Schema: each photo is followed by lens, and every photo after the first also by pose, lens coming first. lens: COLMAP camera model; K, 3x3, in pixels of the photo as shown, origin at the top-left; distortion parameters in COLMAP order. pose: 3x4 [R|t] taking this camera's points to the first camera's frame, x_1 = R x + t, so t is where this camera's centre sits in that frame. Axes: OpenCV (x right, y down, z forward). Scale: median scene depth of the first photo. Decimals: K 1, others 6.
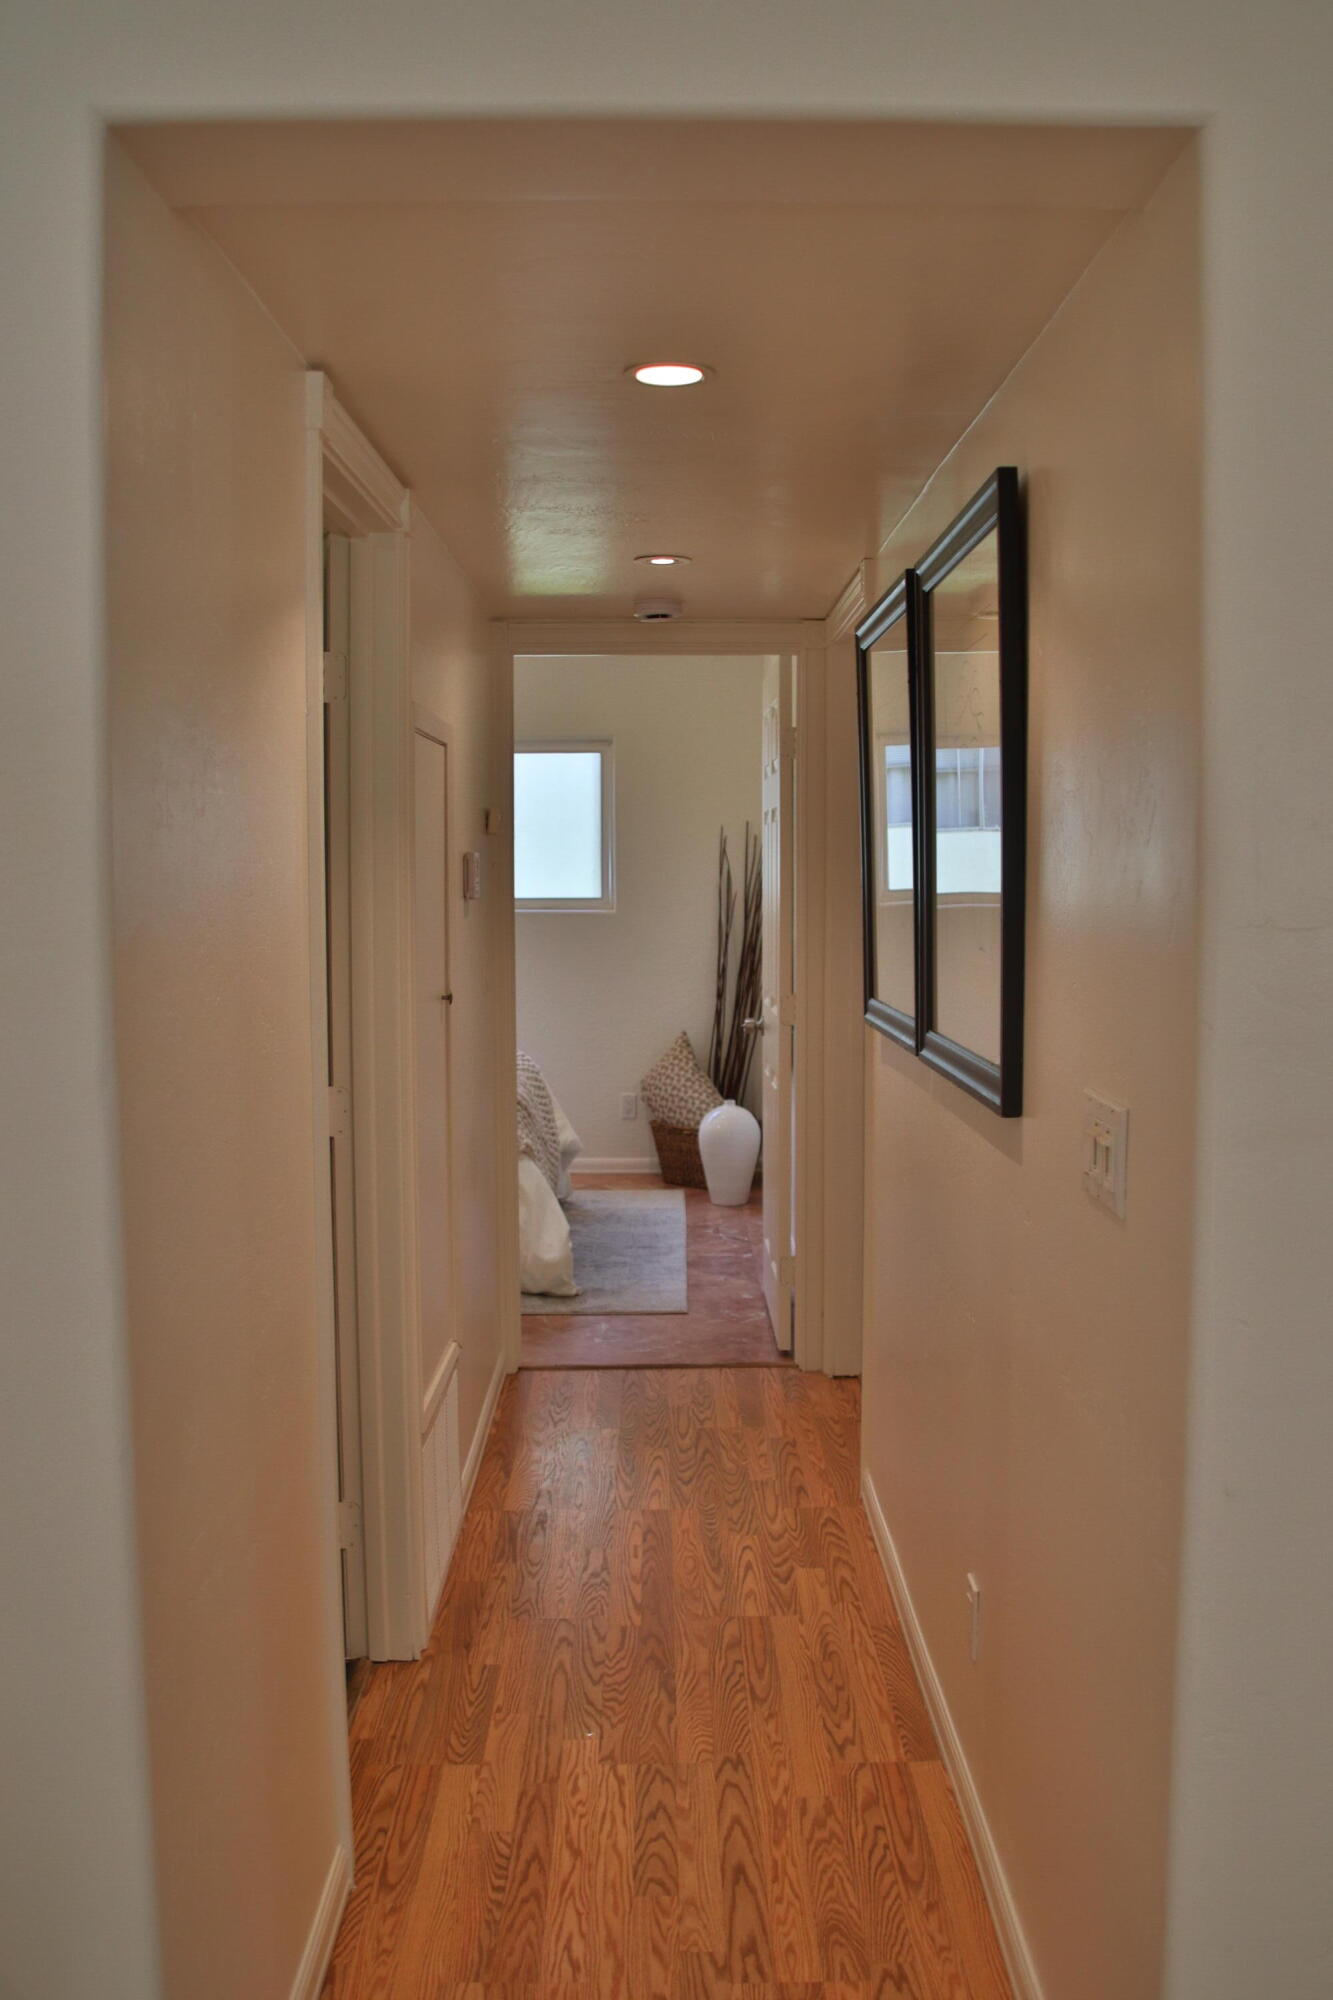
lens RADIAL K [[1867.8, 0, 681.6], [0, 1867.8, 1015.9], [0, 0, 1]] dist [-0.158456, 0.119614]
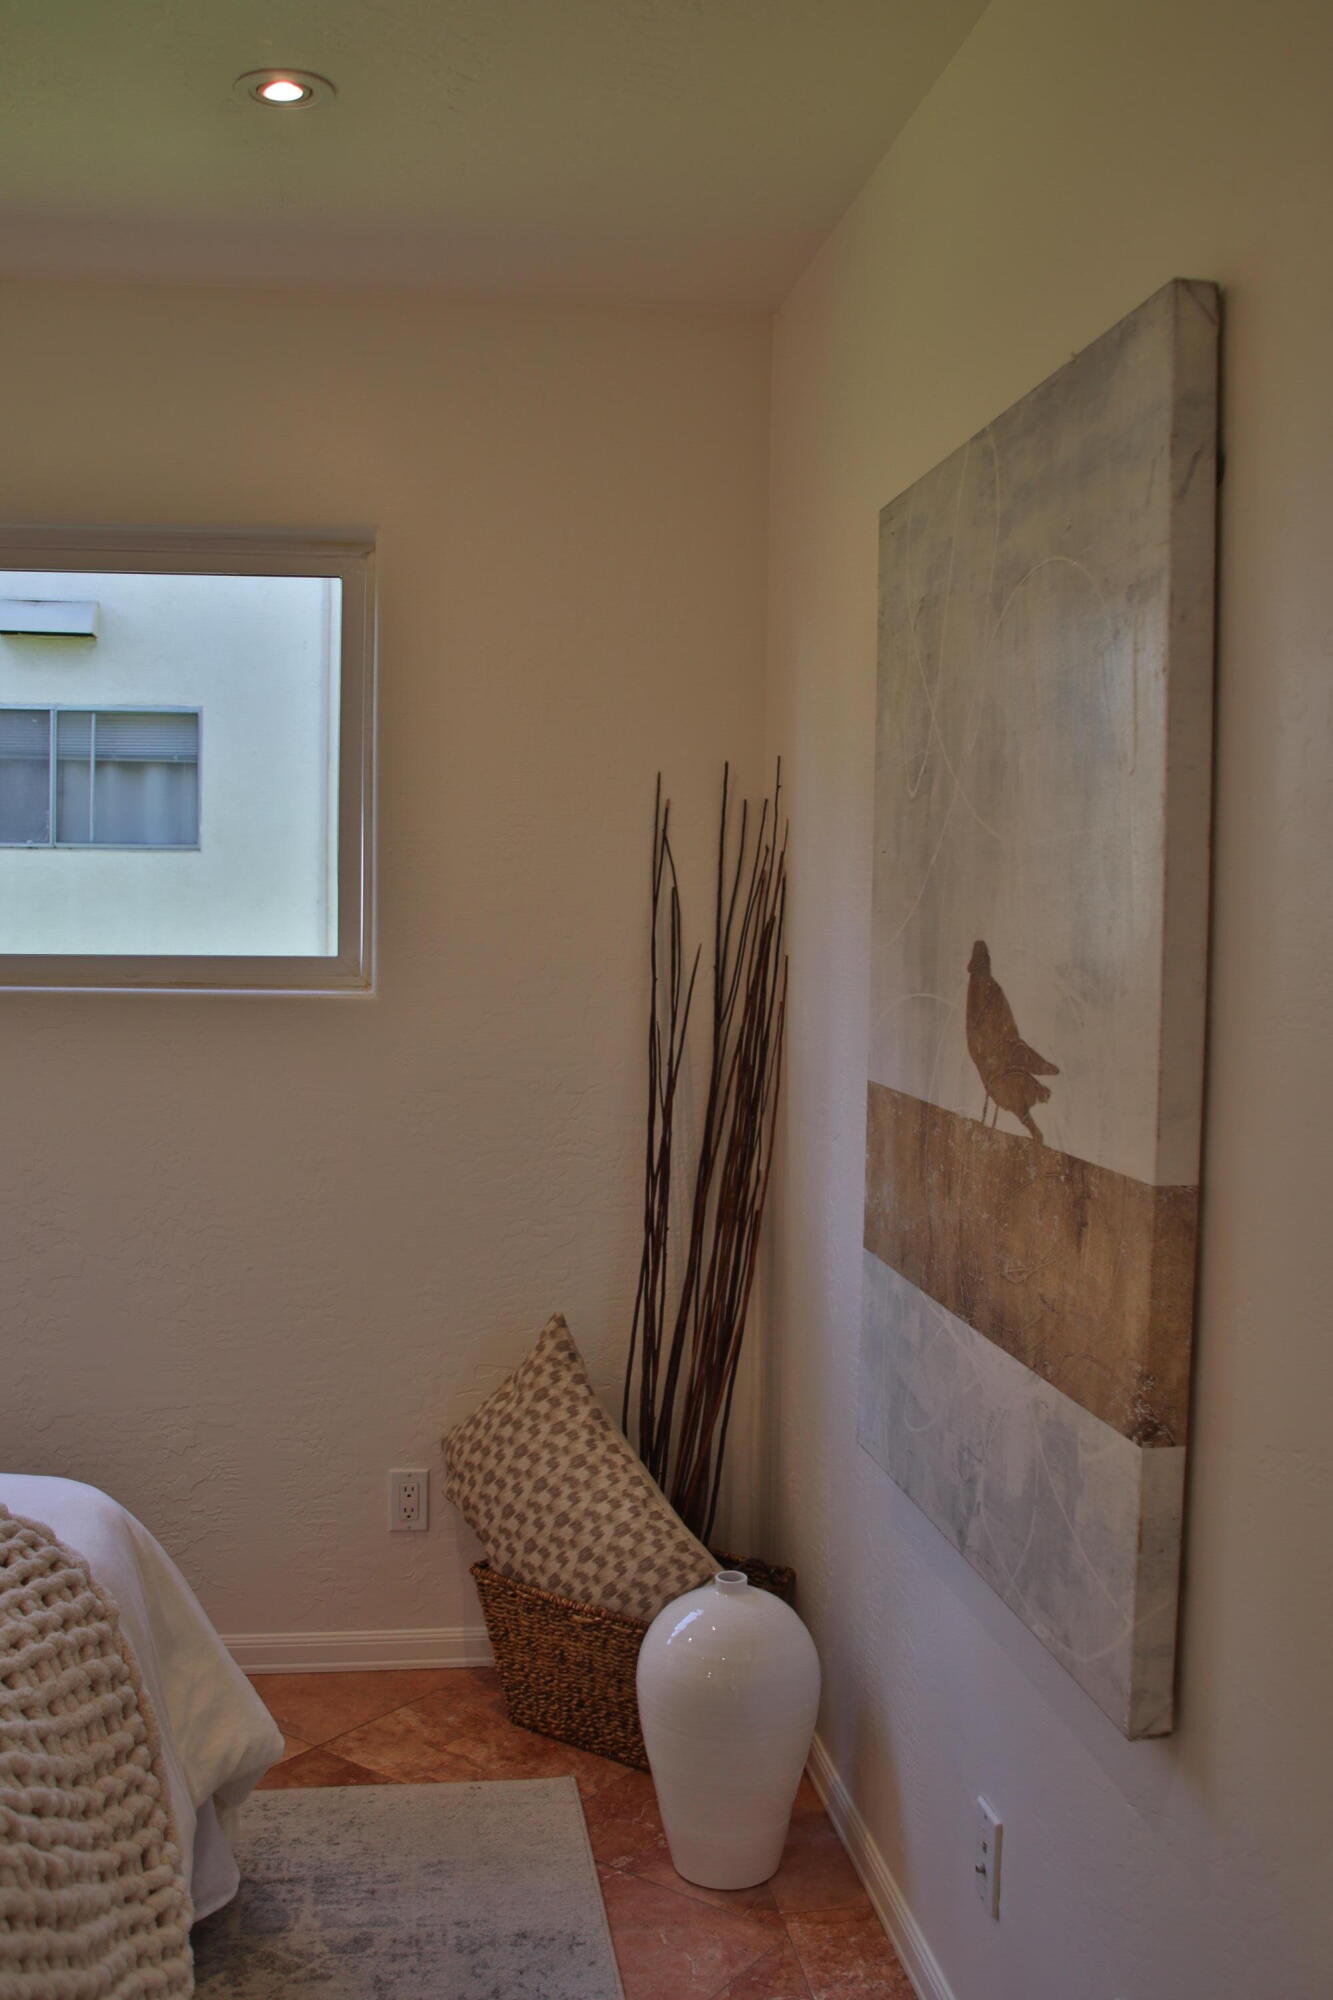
lens RADIAL K [[1867.8, 0, 681.6], [0, 1867.8, 1015.9], [0, 0, 1]] dist [-0.158456, 0.119614]
pose [[0.989088, 0.004621, 0.147252, -0.029858], [-0.001984, 0.999835, -0.018051, -0.045731], [-0.147311, 0.017562, 0.988934, 0.625639]]
